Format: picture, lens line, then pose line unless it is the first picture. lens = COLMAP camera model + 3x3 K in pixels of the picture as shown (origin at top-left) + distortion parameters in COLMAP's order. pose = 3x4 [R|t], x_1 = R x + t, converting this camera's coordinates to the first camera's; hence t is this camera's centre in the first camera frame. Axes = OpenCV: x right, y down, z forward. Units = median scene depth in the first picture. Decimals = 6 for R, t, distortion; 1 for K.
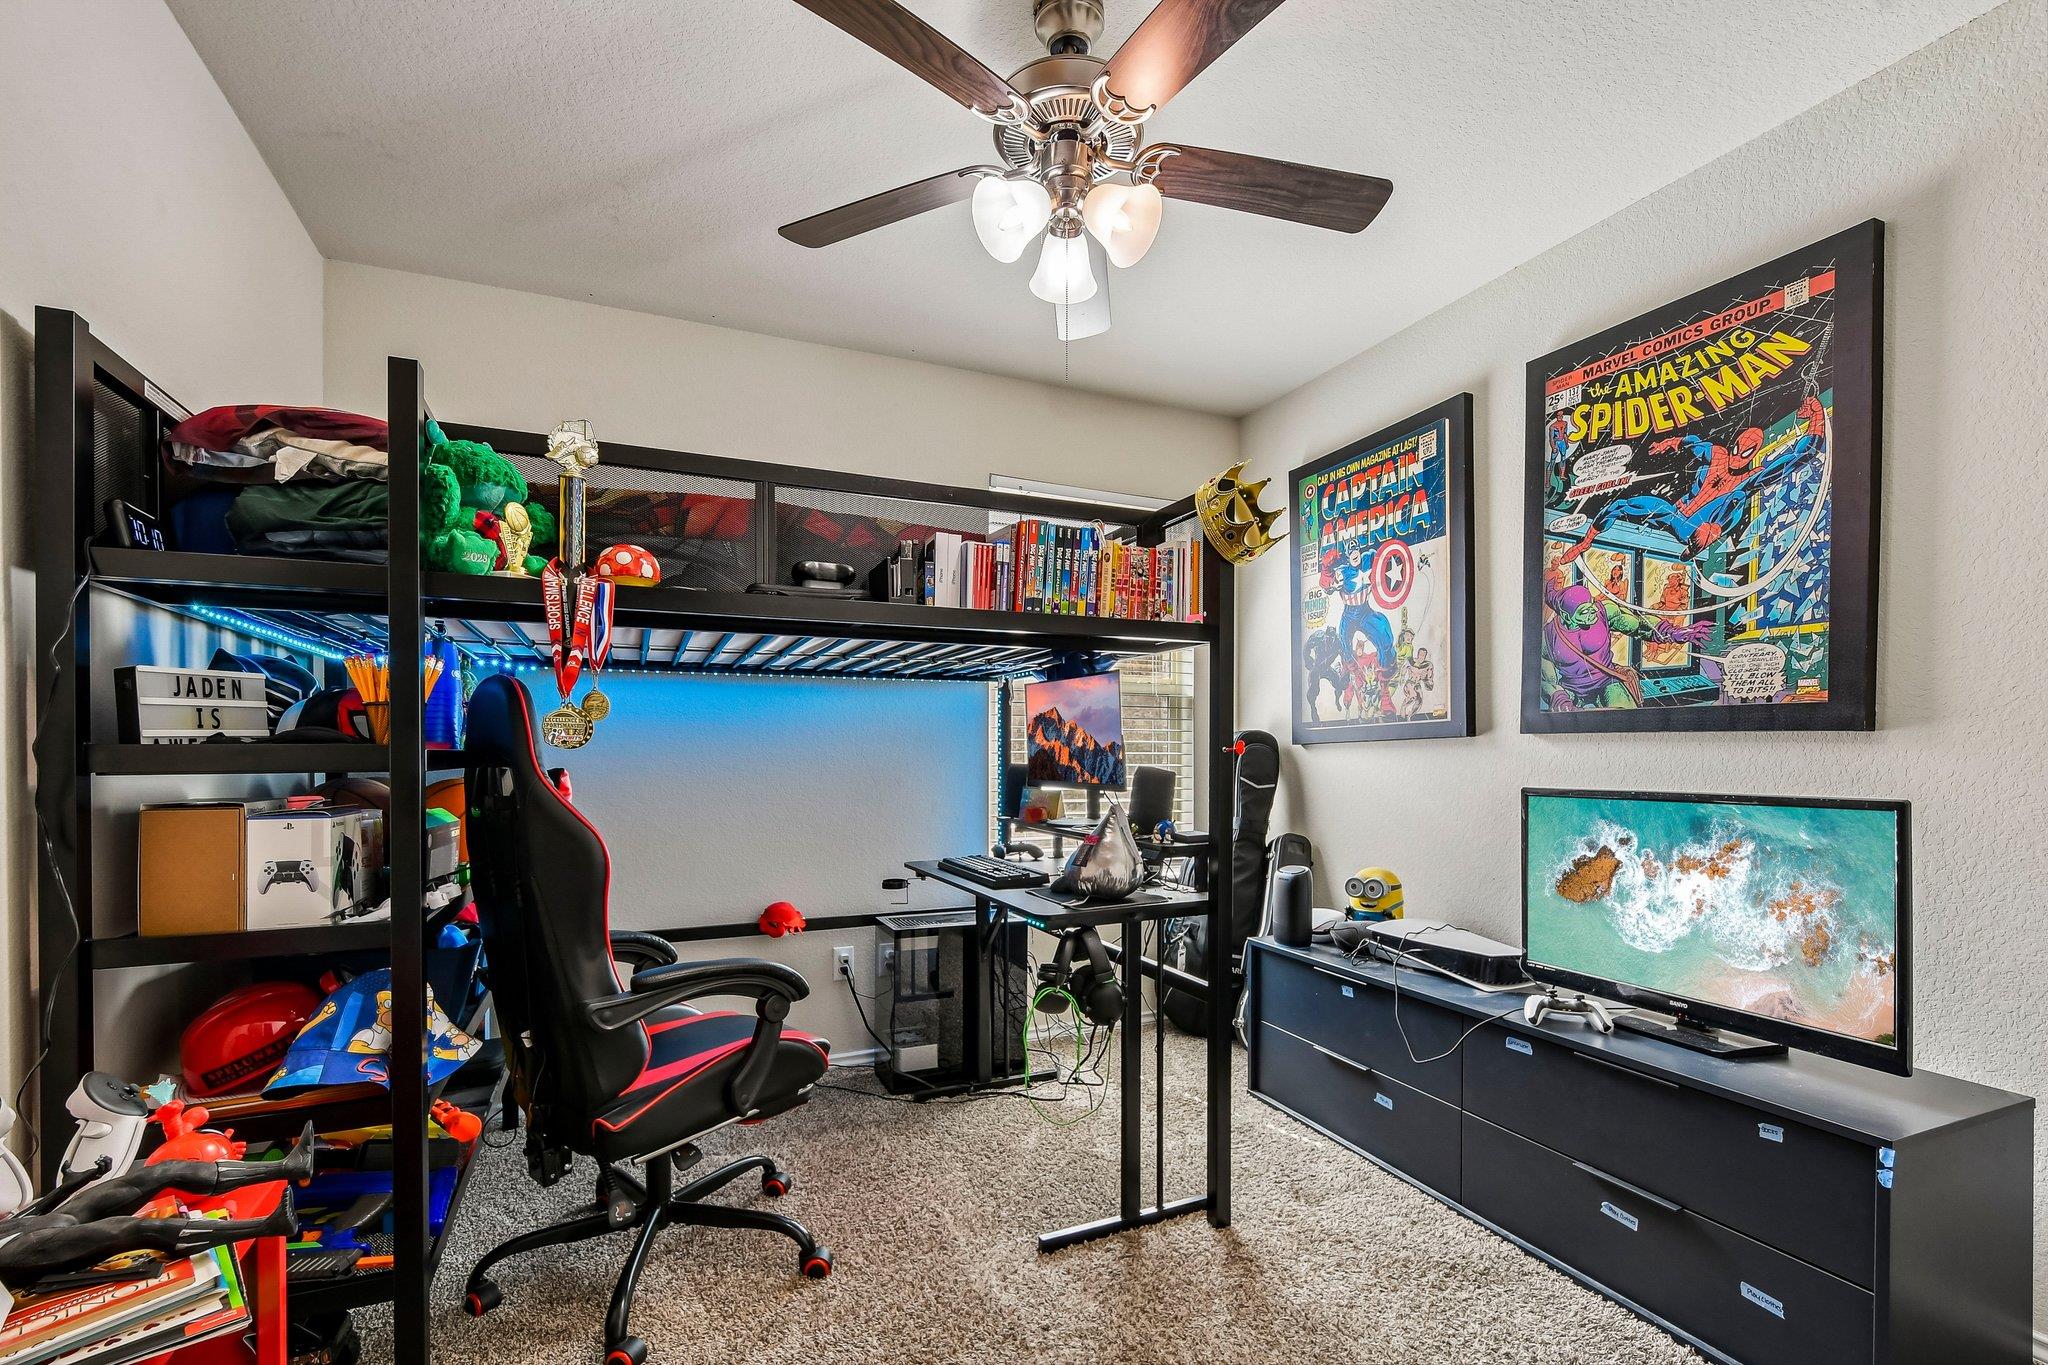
lens RADIAL K [[896.1, 0, 1028.7], [0, 896.1, 755.0], [0, 0, 1]] dist [0.000385, 0.000034]
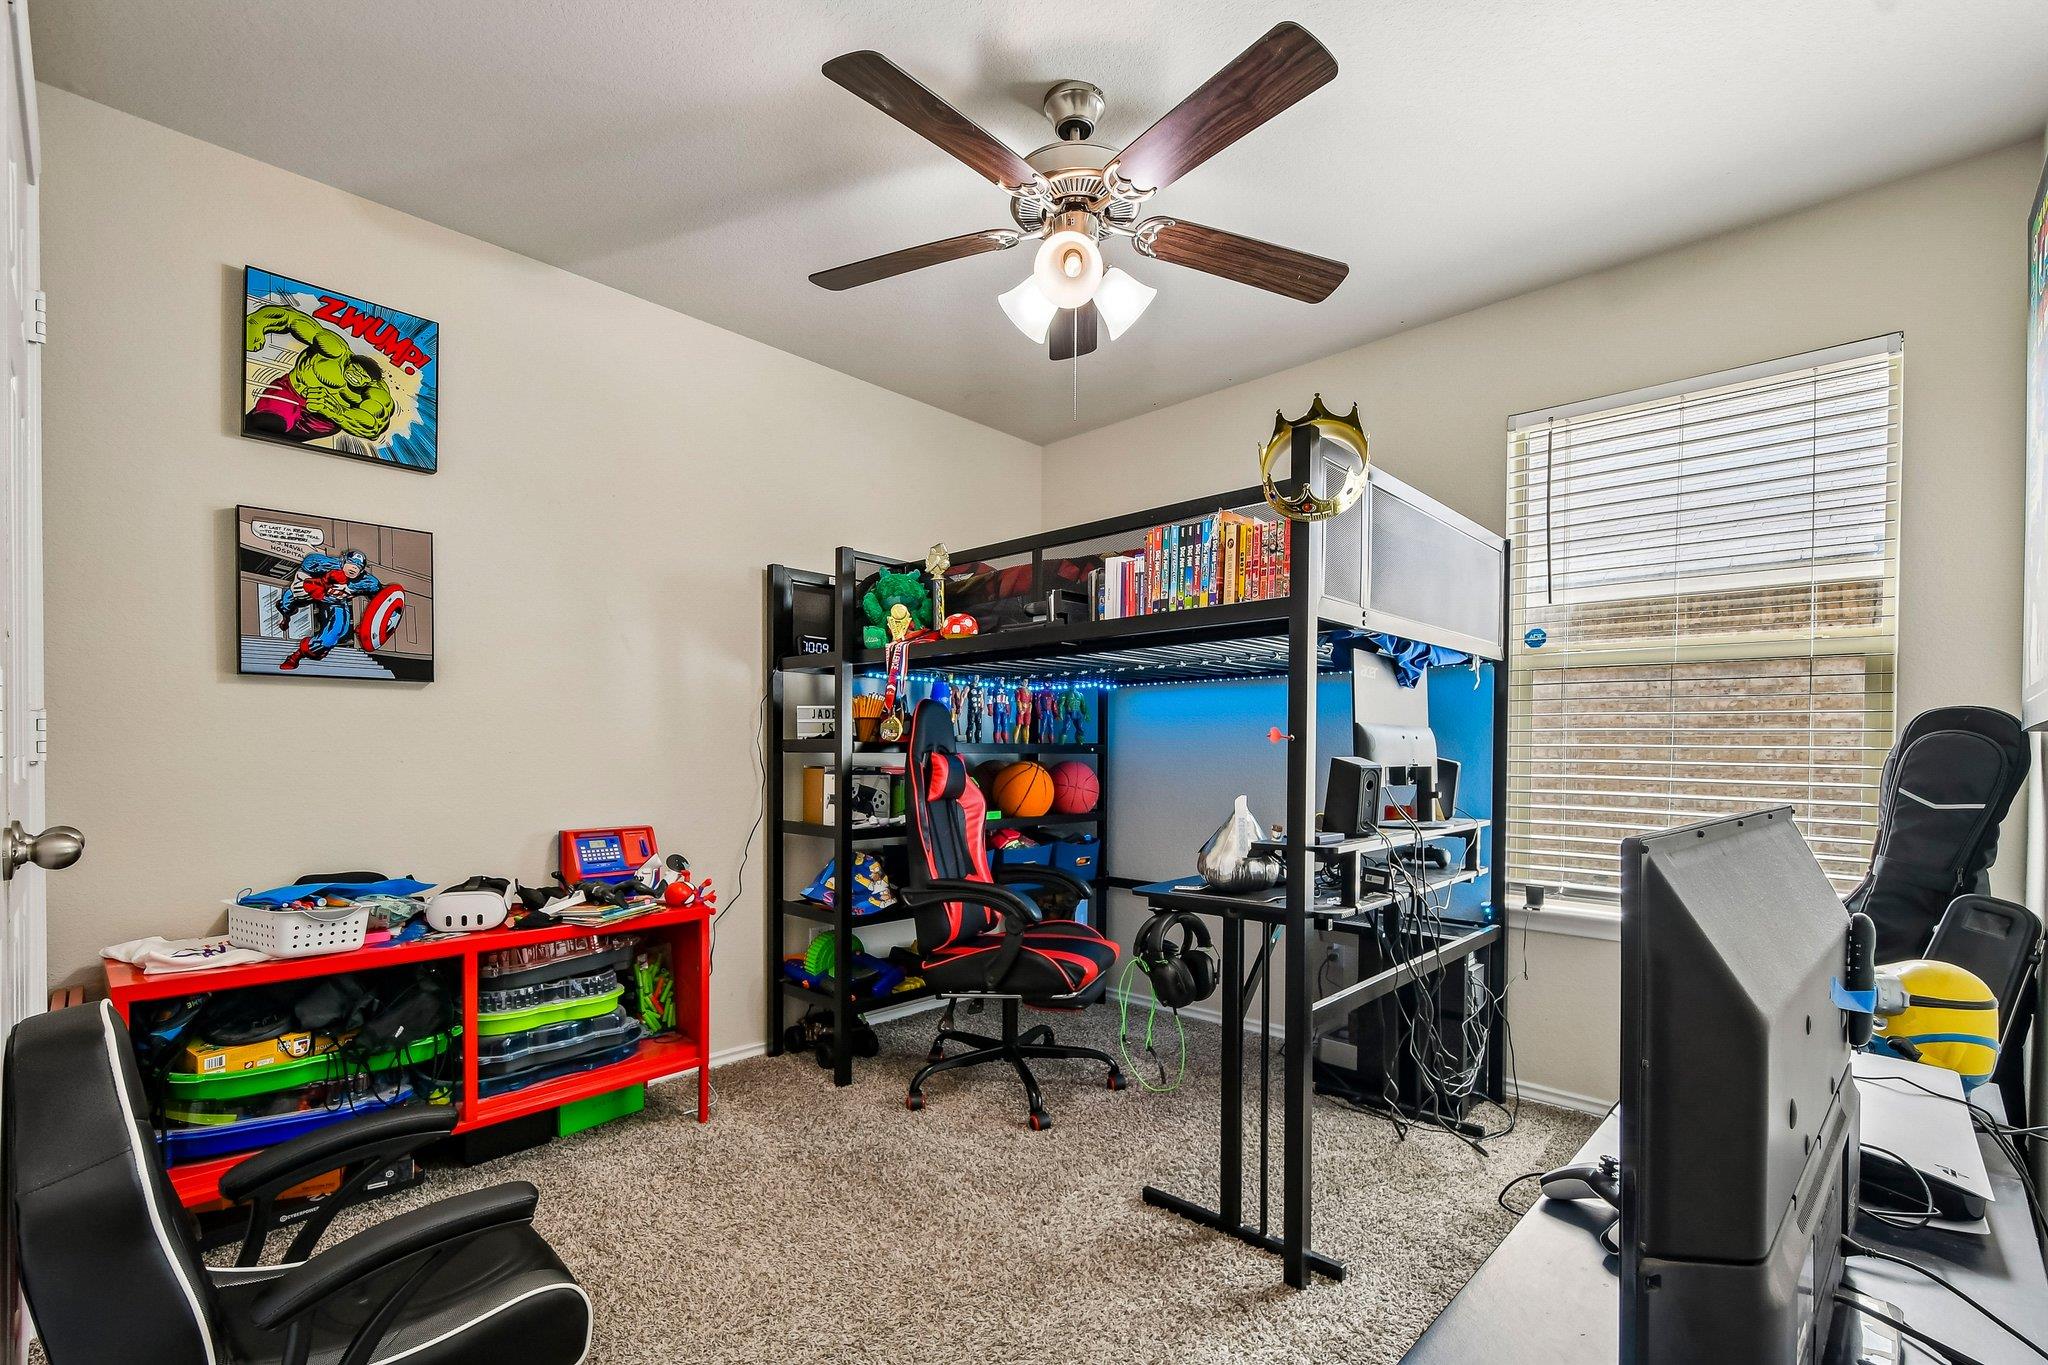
lens RADIAL K [[896.1, 0, 1028.7], [0, 896.1, 755.0], [0, 0, 1]] dist [0.000385, 0.000034]
pose [[0.386988, 0.005854, -0.922066, 0.937159], [-0.007682, 0.999966, 0.003124, 0.010487], [0.922053, 0.005874, 0.387020, 0.430948]]
